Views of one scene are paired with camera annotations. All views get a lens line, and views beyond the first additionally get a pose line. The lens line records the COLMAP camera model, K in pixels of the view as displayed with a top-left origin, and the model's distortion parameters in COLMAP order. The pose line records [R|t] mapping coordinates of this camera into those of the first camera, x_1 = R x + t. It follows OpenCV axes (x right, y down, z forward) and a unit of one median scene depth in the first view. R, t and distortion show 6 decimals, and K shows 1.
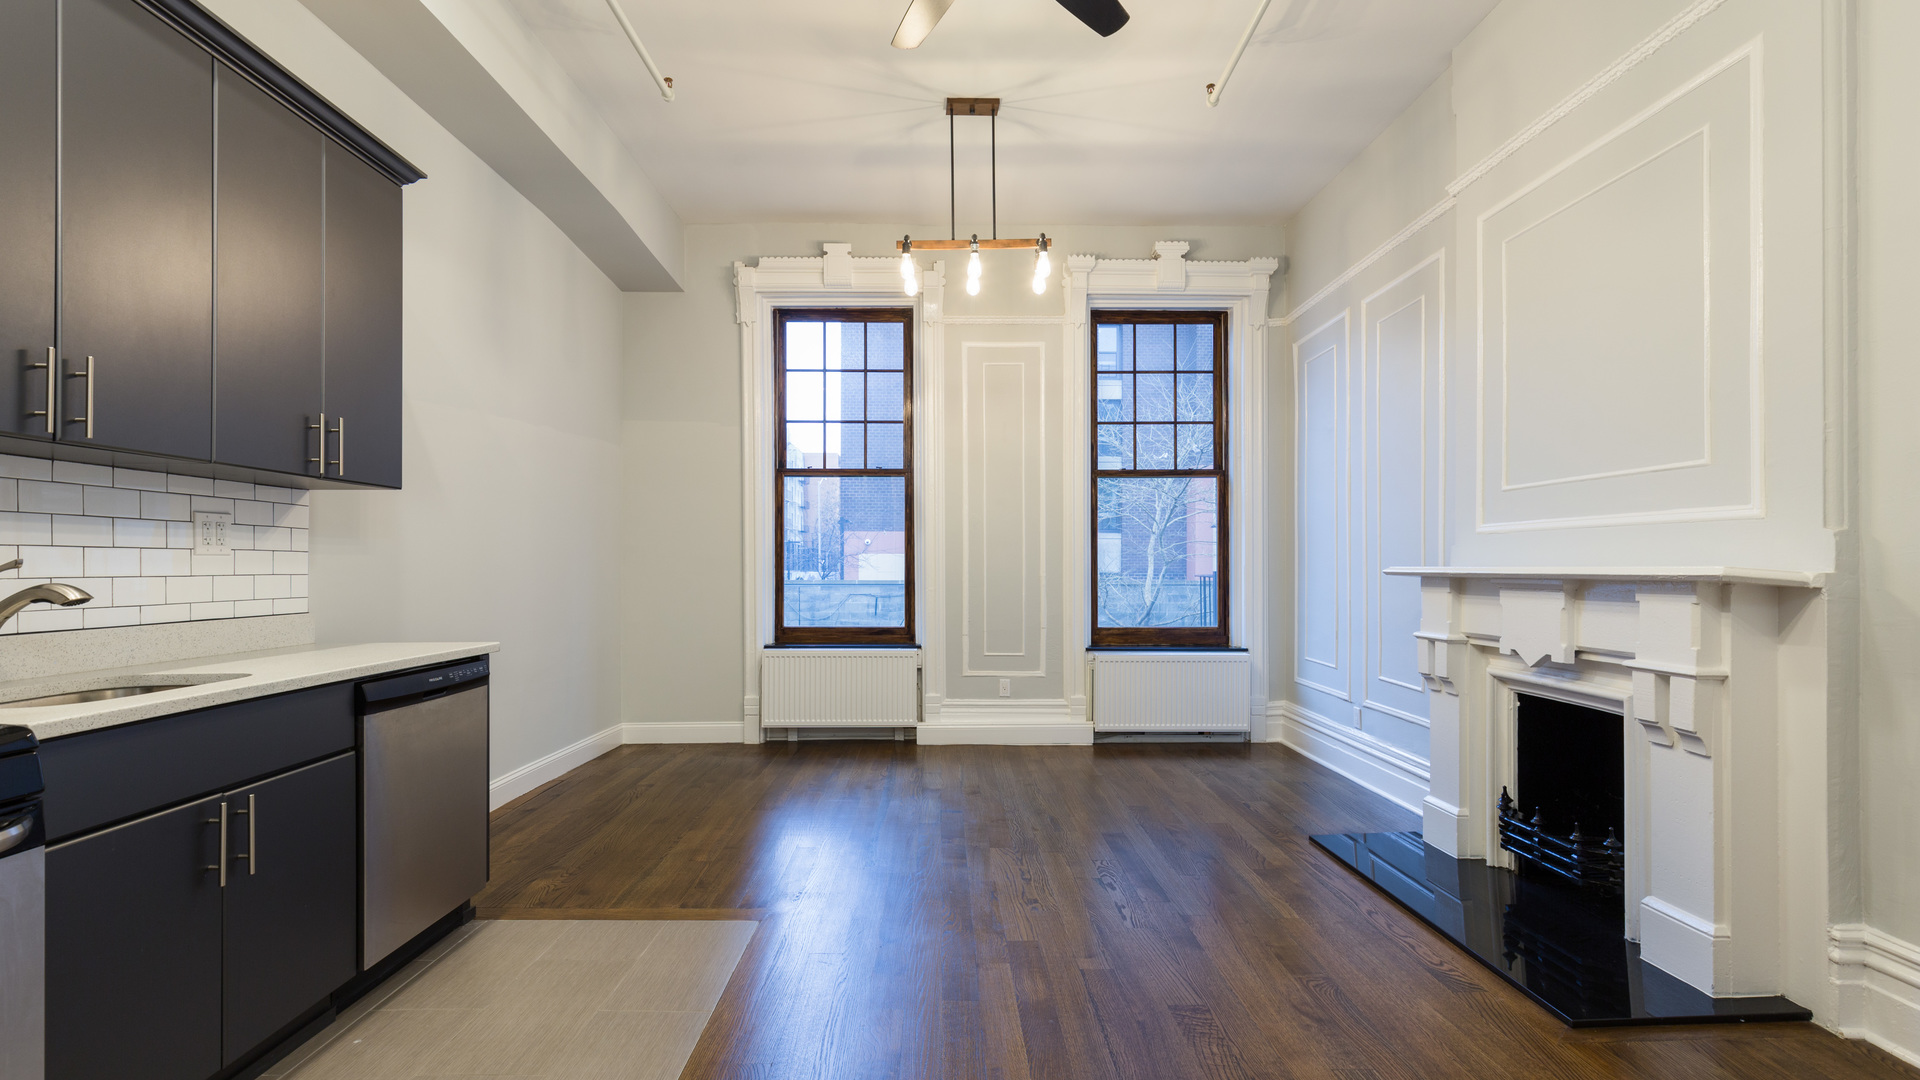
lens RADIAL K [[874.2, 0, 957.0], [0, 874.2, 563.6], [0, 0, 1]] dist [0.000957, 0.000150]
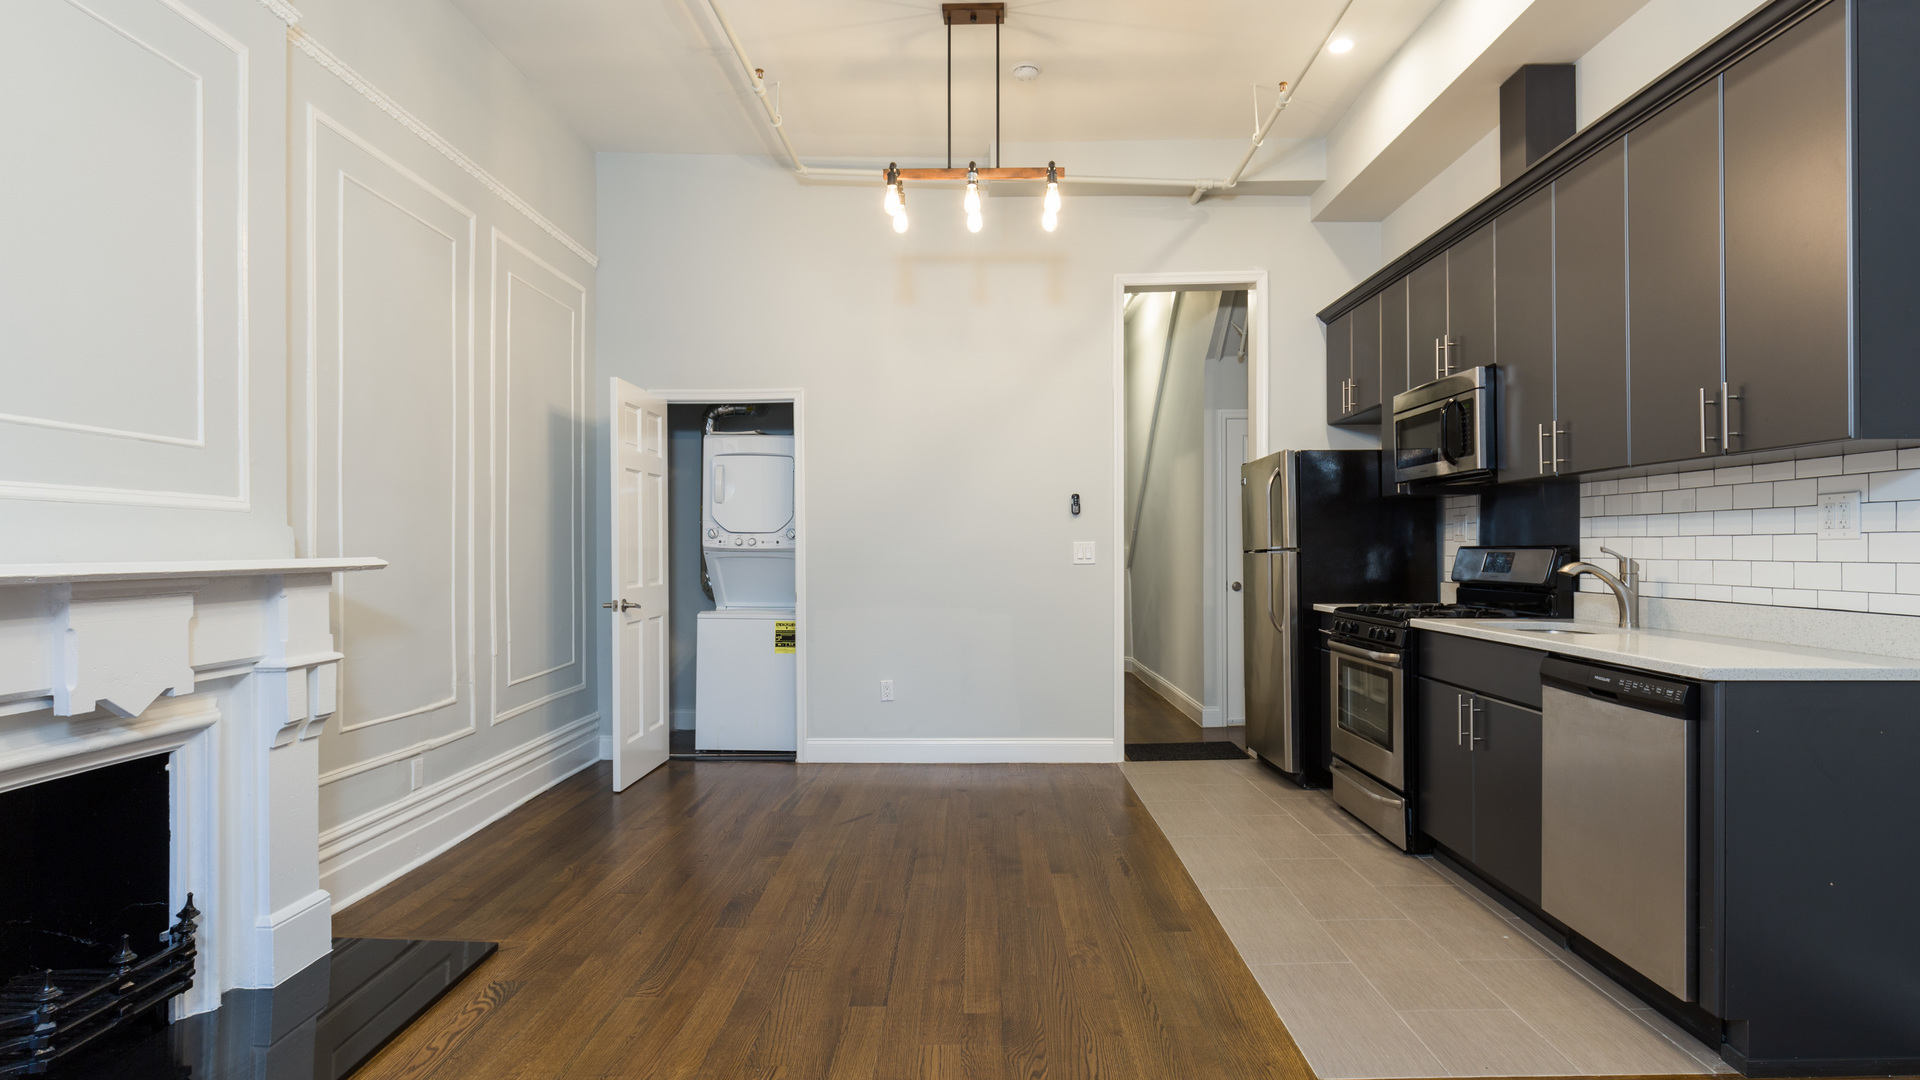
lens RADIAL K [[963.3, 0, 960.0], [0, 963.3, 540.0], [0, 0, 1]] dist [-0.001339, -0.000504]
pose [[-0.999392, 0.004400, 0.034600, 0.028283], [0.004043, 0.999938, -0.010383, -0.002394], [-0.034643, -0.010237, -0.999347, 1.995181]]
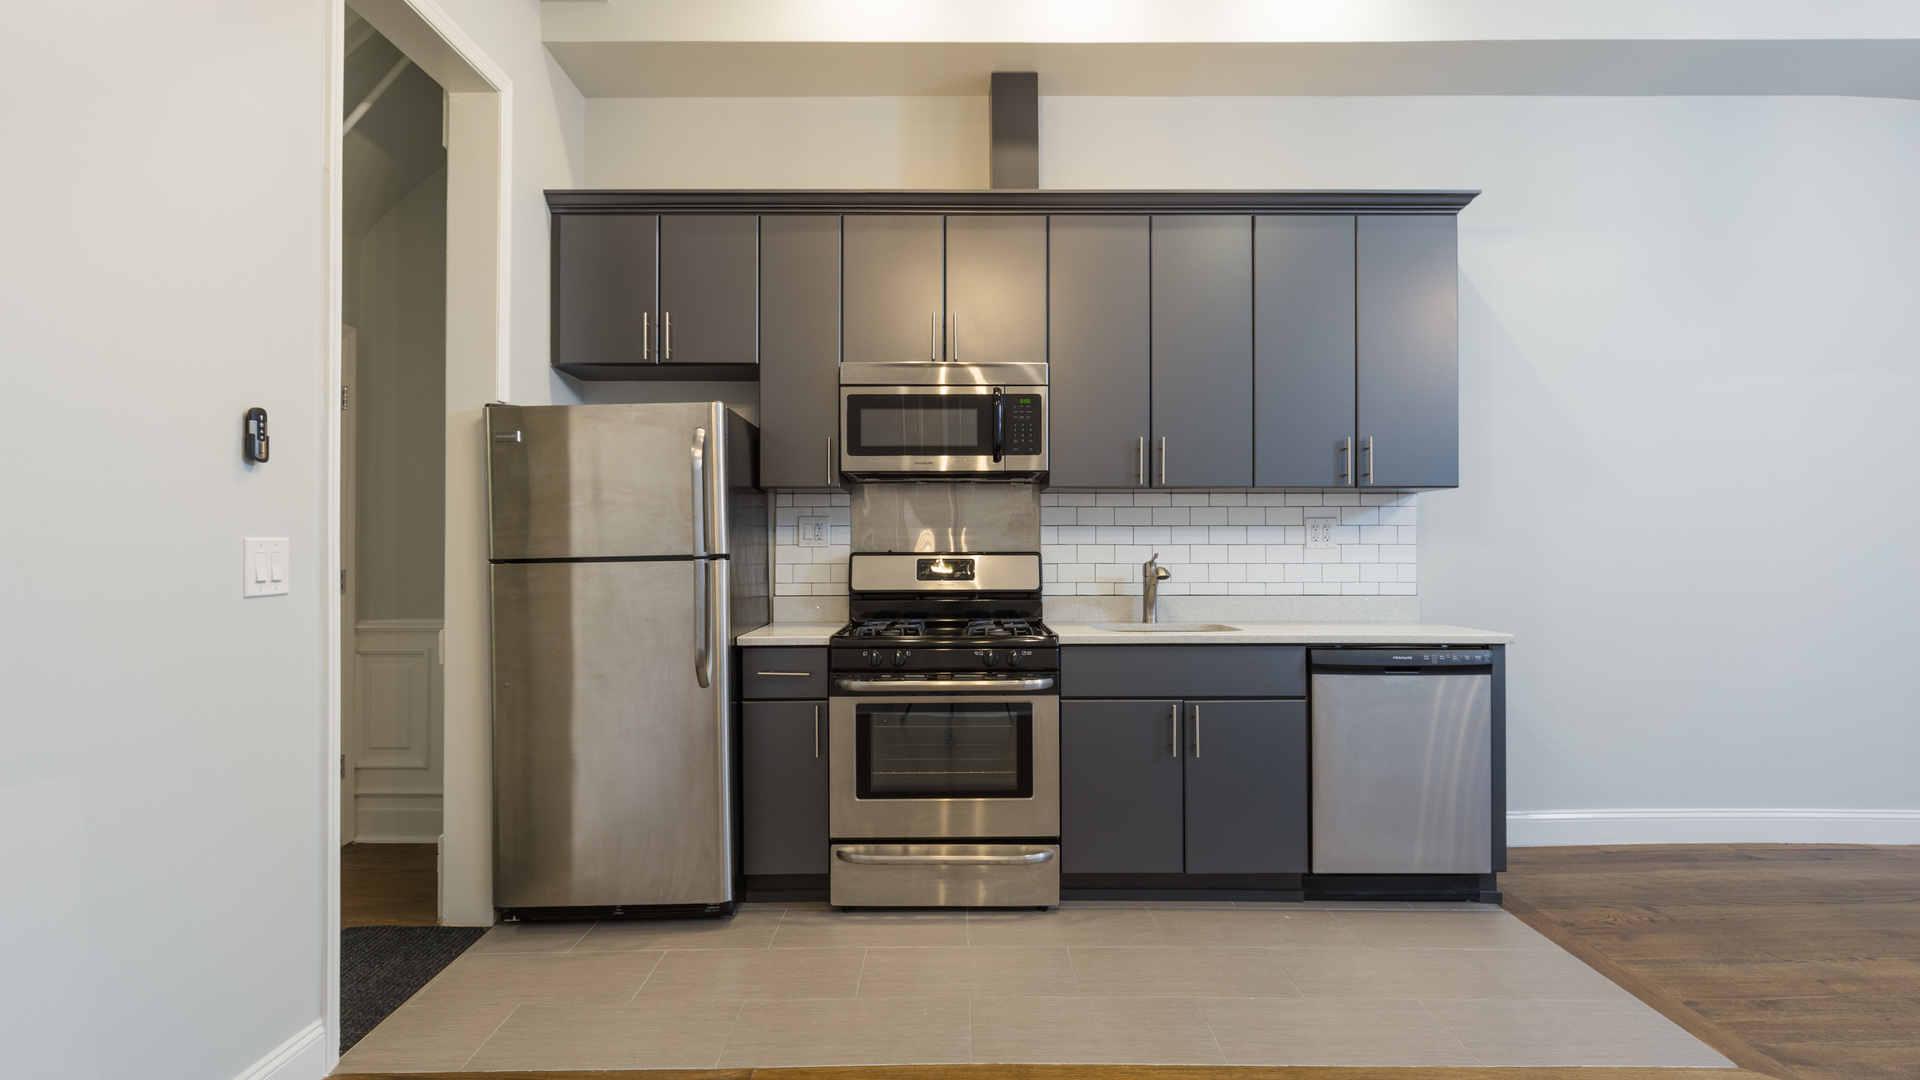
lens RADIAL K [[901.7, 0, 960.0], [0, 901.7, 540.0], [0, 0, 1]] dist [-0.000473, 0.000255]
pose [[-0.016274, -0.014246, -0.999766, 0.577627], [0.003028, 0.999893, -0.014297, -0.004464], [0.999863, -0.003260, -0.016229, 0.442467]]
